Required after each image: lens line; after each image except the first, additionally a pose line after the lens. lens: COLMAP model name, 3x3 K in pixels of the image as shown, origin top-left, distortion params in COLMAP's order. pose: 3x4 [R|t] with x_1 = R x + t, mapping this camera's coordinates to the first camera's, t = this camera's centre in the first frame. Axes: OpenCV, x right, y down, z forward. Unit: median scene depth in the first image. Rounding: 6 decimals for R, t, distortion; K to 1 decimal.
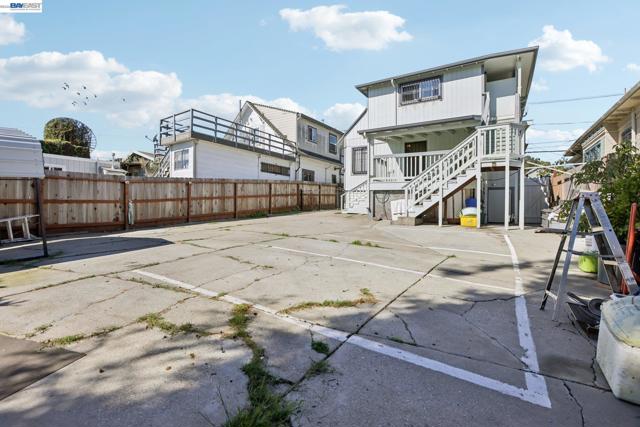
lens RADIAL K [[290.2, 0, 320.0], [0, 290.2, 213.5], [0, 0, 1]] dist [-0.068821, -0.000004]
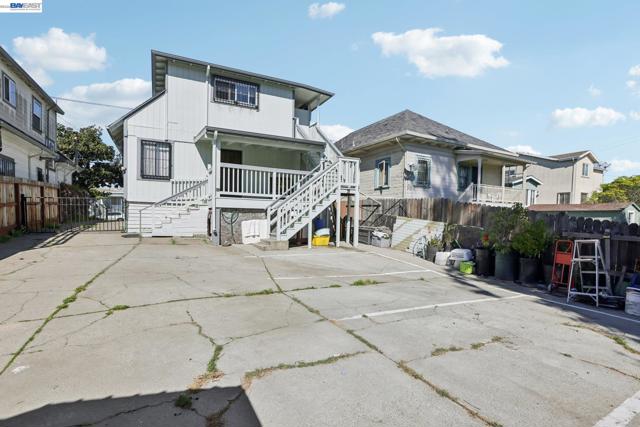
lens RADIAL K [[302.5, 0, 319.3], [0, 302.5, 225.2], [0, 0, 1]] dist [-0.000668, -0.000186]
pose [[0.488511, -0.026736, 0.872148, -0.358296], [0.008084, 0.999626, 0.026116, -0.046257], [-0.872521, -0.005707, 0.488544, 0.327151]]
